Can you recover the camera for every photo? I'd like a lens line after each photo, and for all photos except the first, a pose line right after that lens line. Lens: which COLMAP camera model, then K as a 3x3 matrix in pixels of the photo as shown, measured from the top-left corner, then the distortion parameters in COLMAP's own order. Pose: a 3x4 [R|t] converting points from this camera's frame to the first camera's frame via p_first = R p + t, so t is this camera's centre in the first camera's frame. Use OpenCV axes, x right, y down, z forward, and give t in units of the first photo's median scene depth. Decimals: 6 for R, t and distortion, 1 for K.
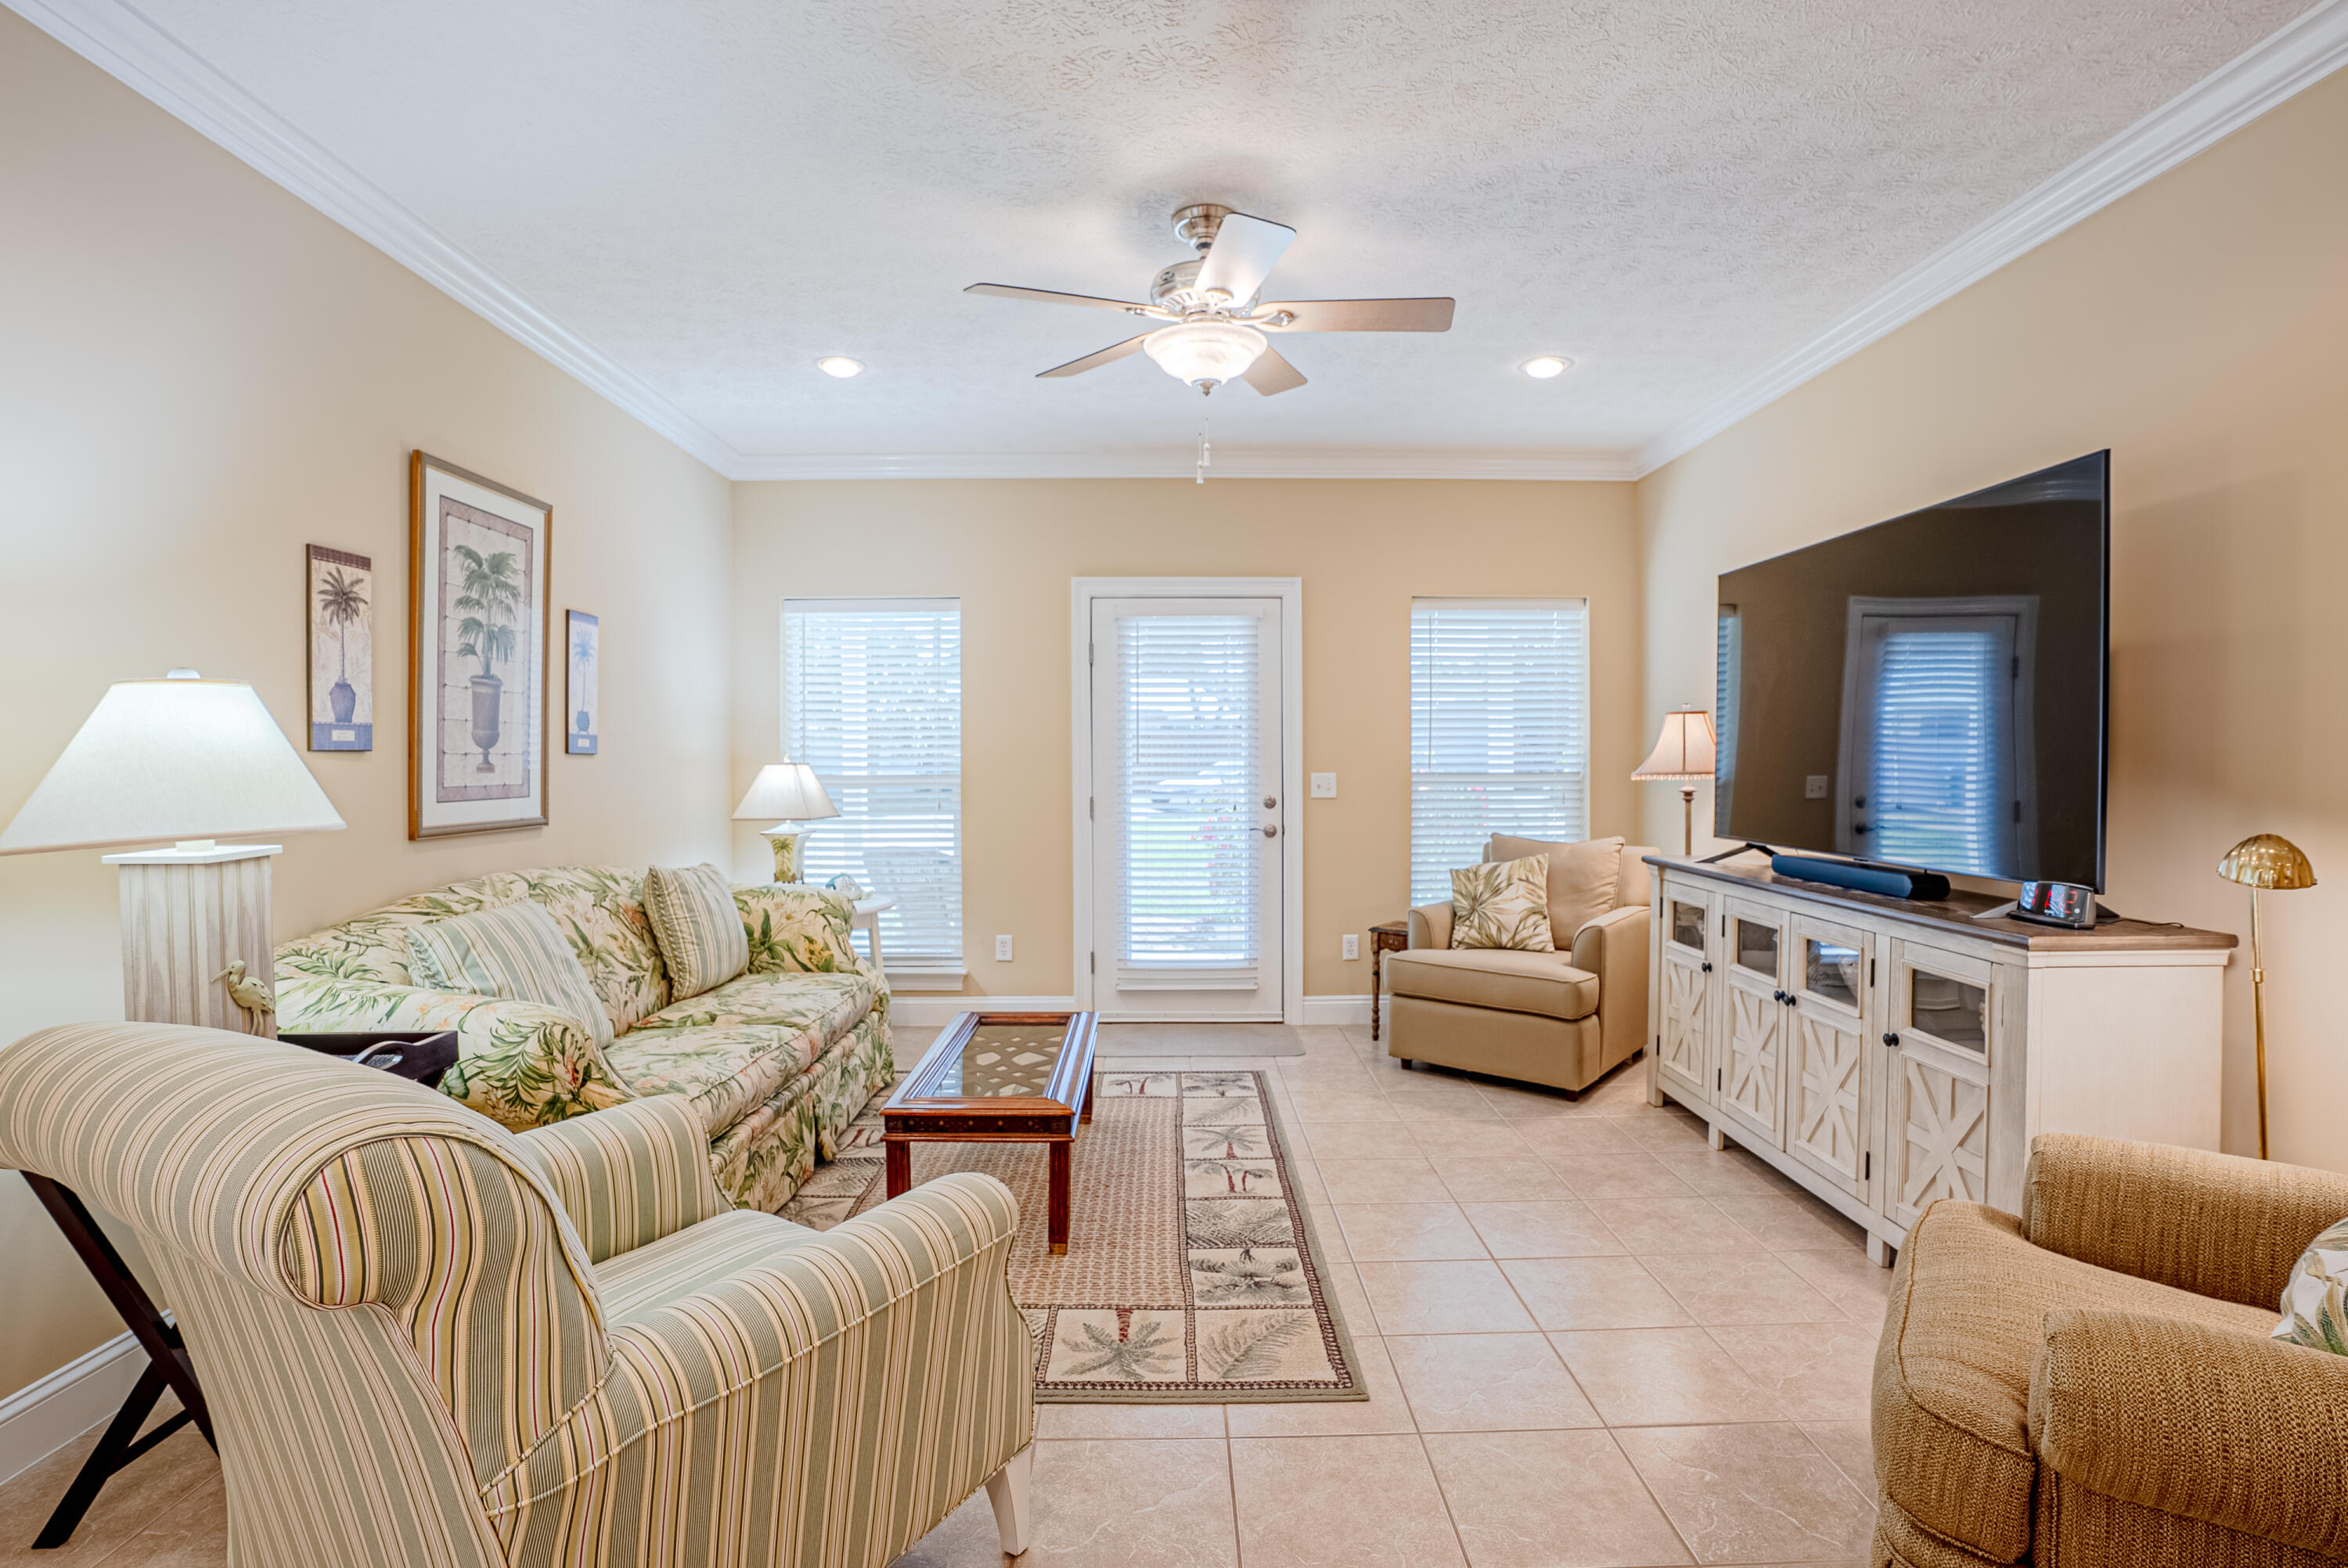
lens RADIAL K [[1078.6, 0, 1184.1], [0, 1078.6, 764.1], [0, 0, 1]] dist [-0.051969, 0.017970]
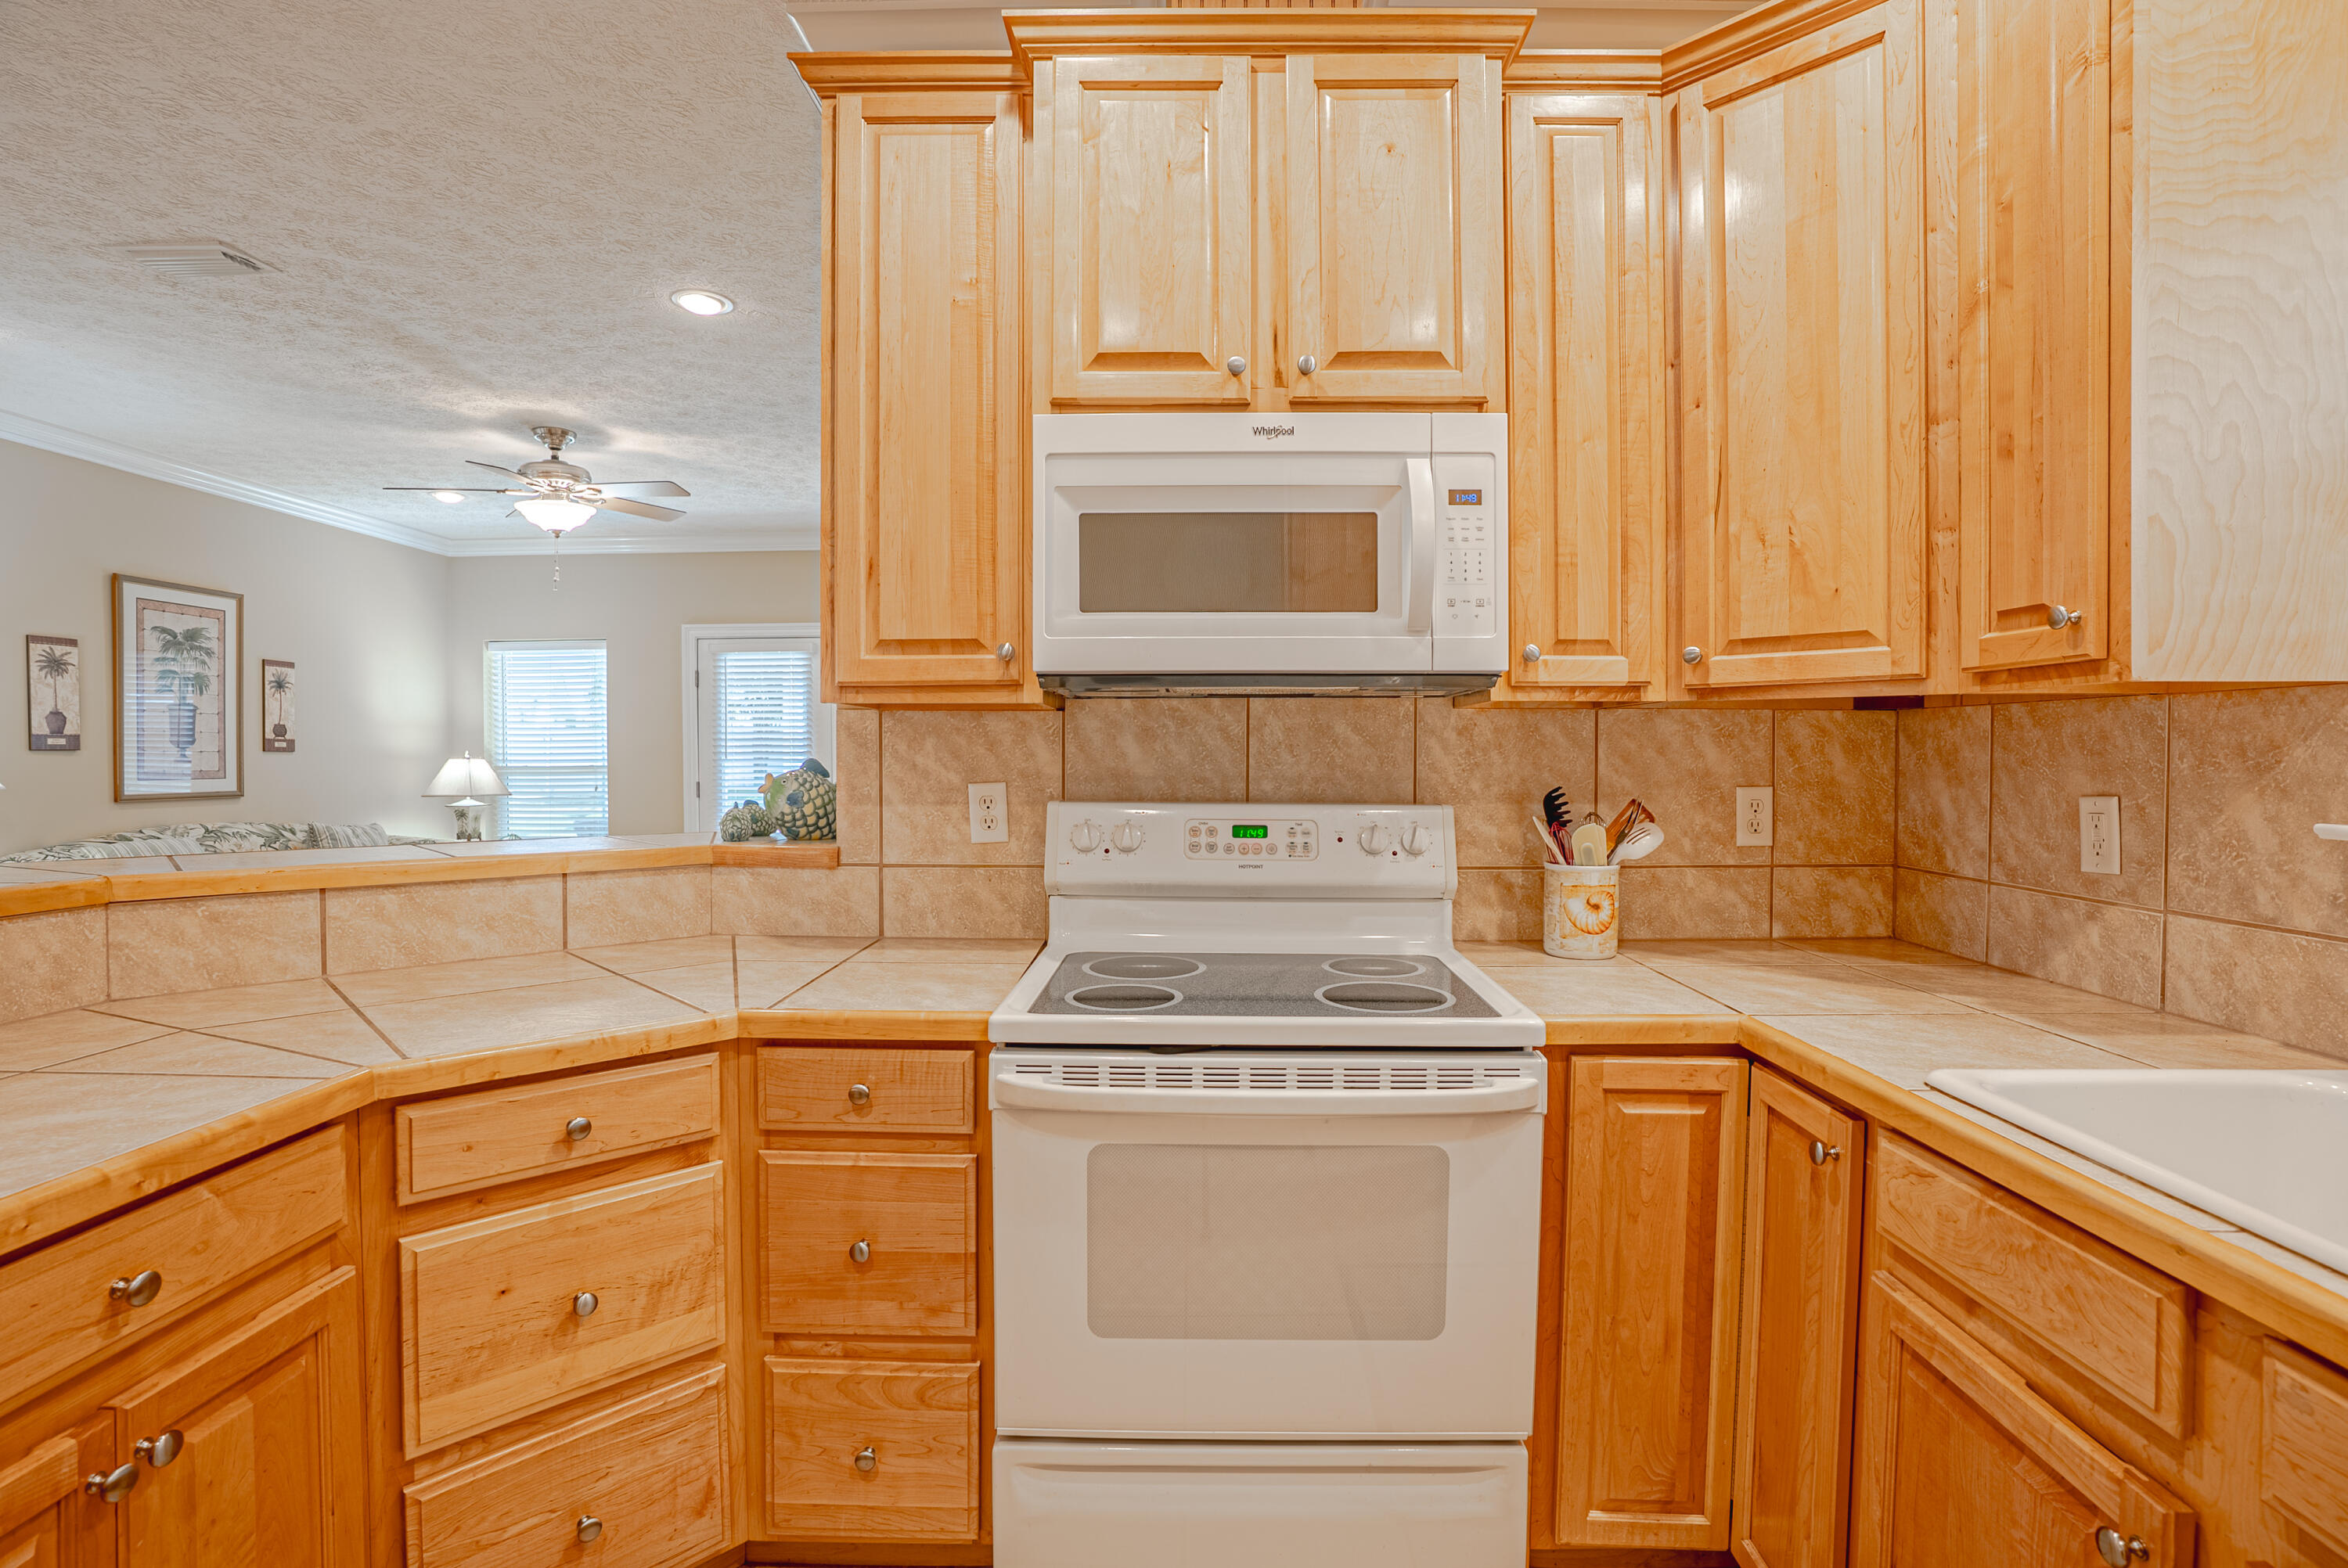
lens RADIAL K [[1078.6, 0, 1183.6], [0, 1078.6, 770.6], [0, 0, 1]] dist [-0.051969, 0.017970]
pose [[0.999194, 0.000498, -0.040145, 0.866875], [-0.000155, 0.999963, 0.008553, 0.005190], [0.040148, -0.008539, 0.999157, -0.502401]]
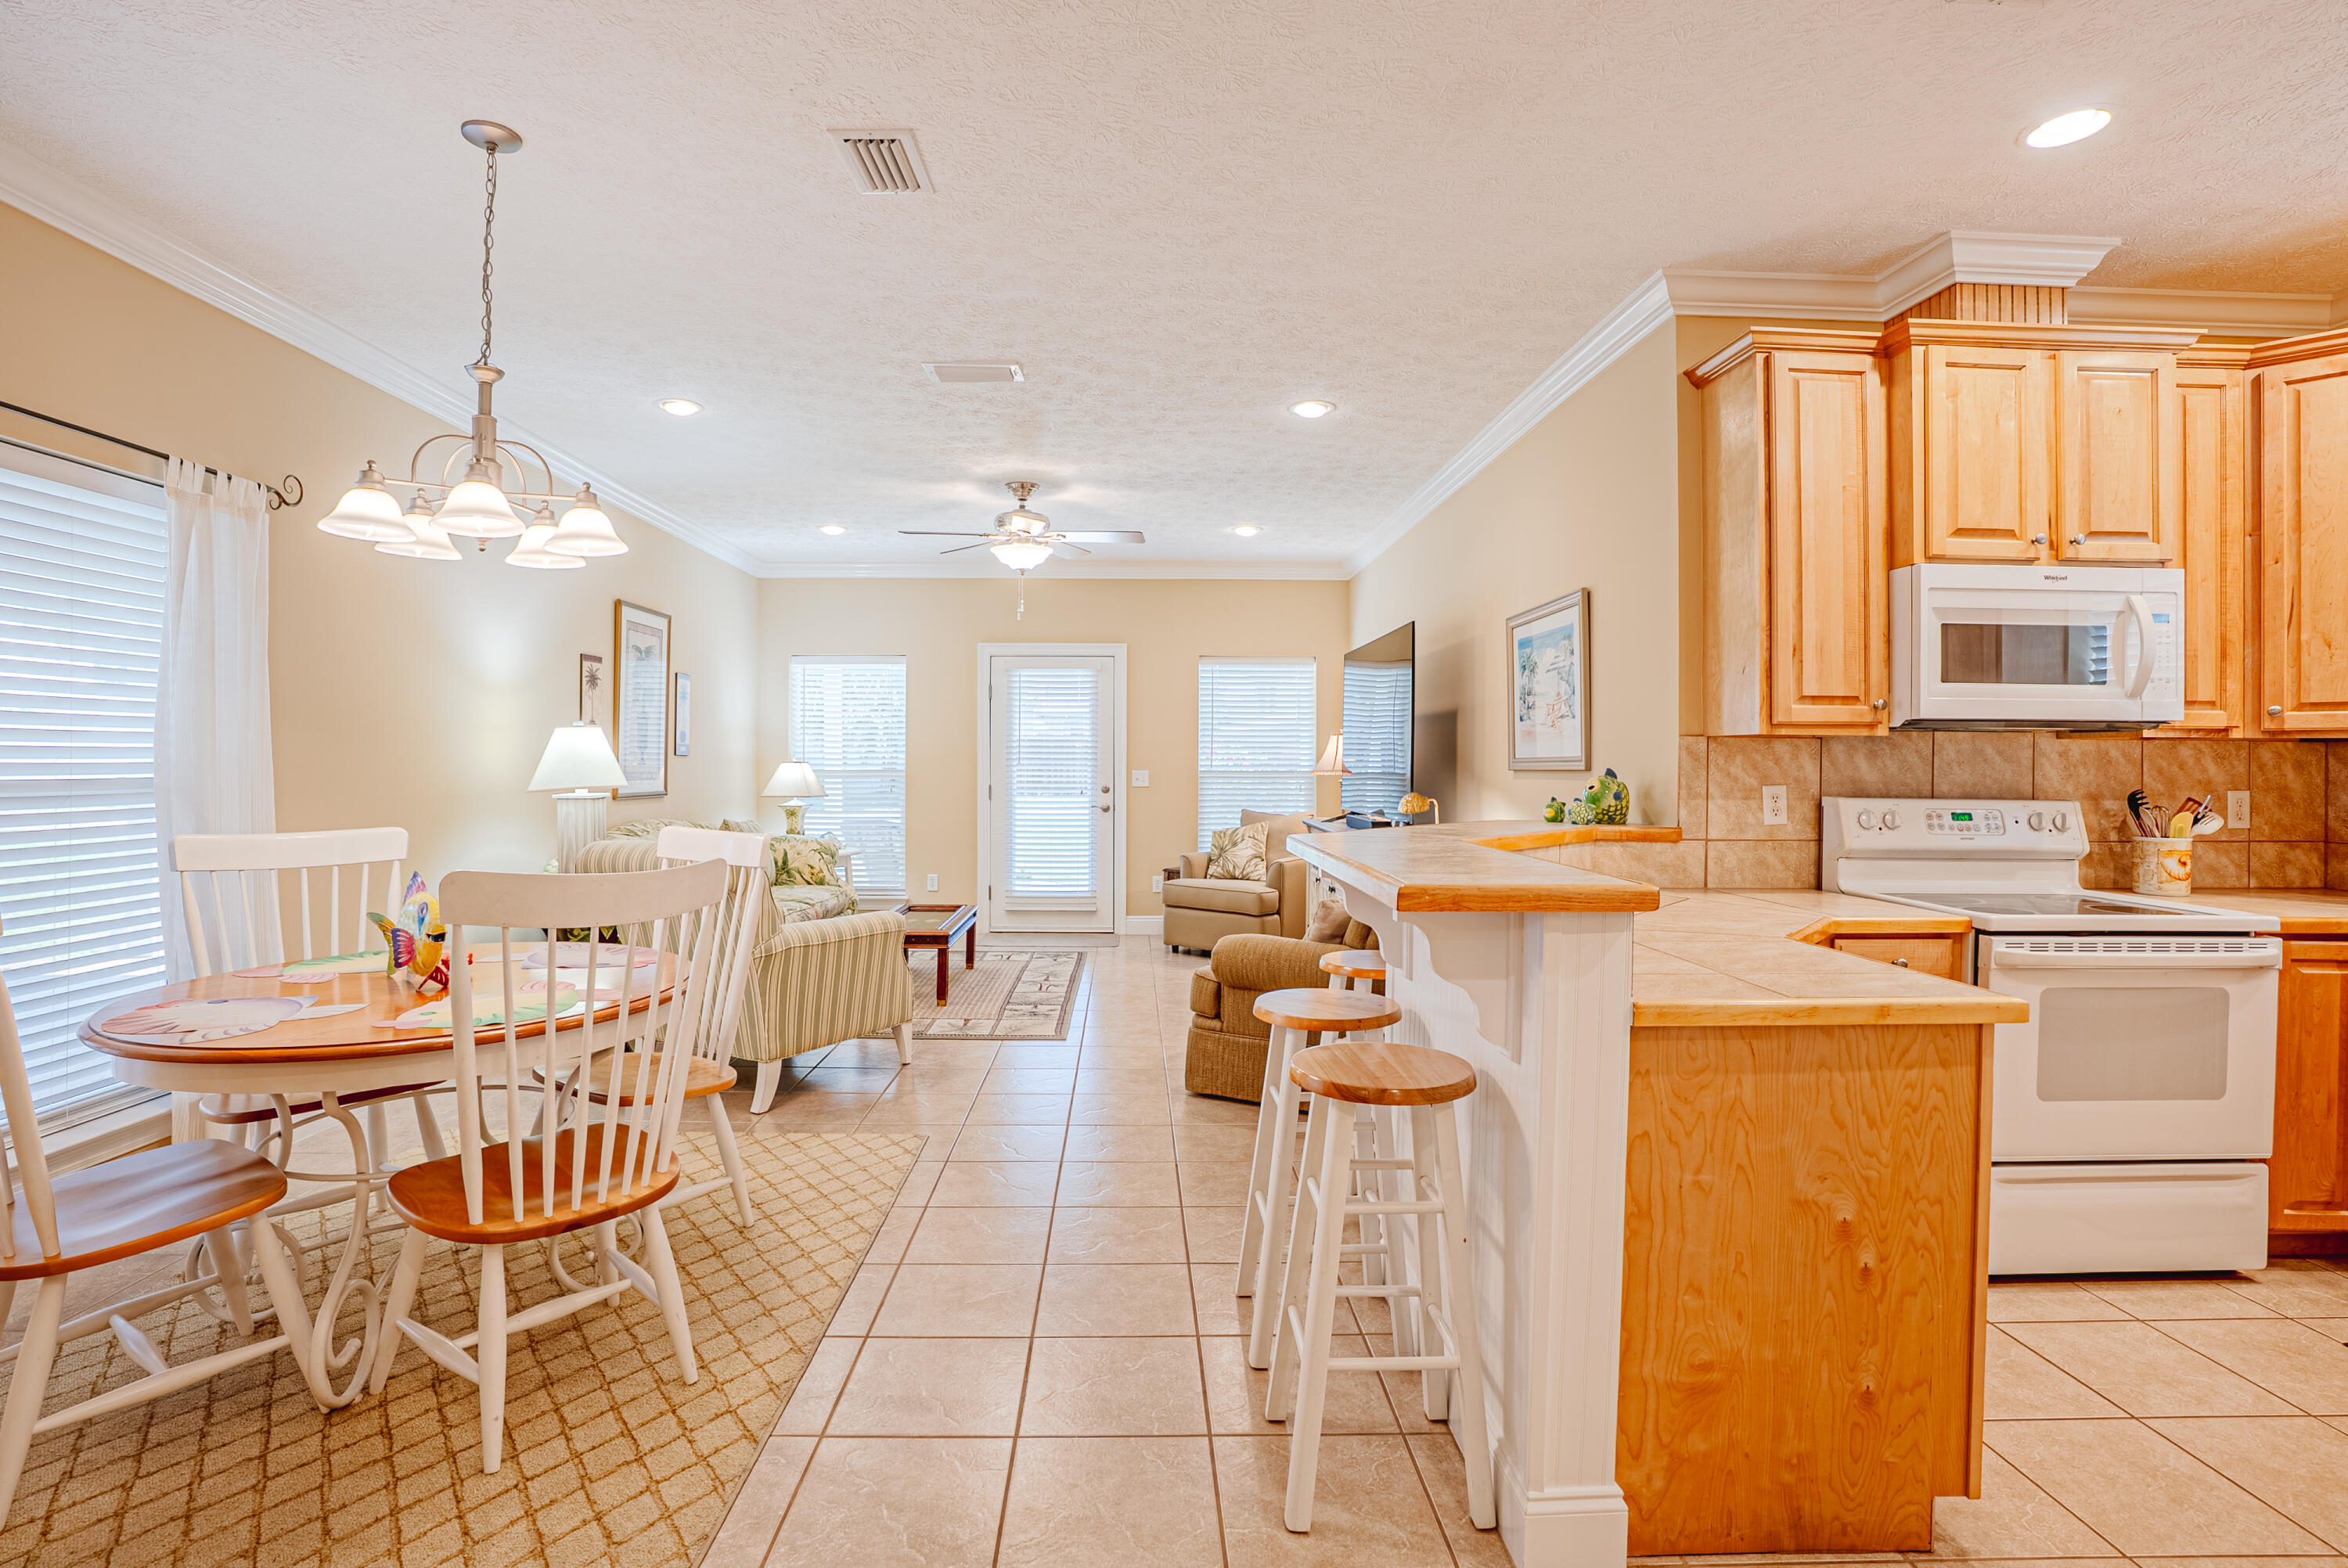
lens RADIAL K [[1078.6, 0, 1163.3], [0, 1078.6, 762.1], [0, 0, 1]] dist [-0.051969, 0.017970]
pose [[0.999920, 0.007361, 0.010238, 0.213443], [-0.007307, 0.999959, -0.005310, 0.005958], [-0.010276, 0.005235, 0.999933, -0.797992]]
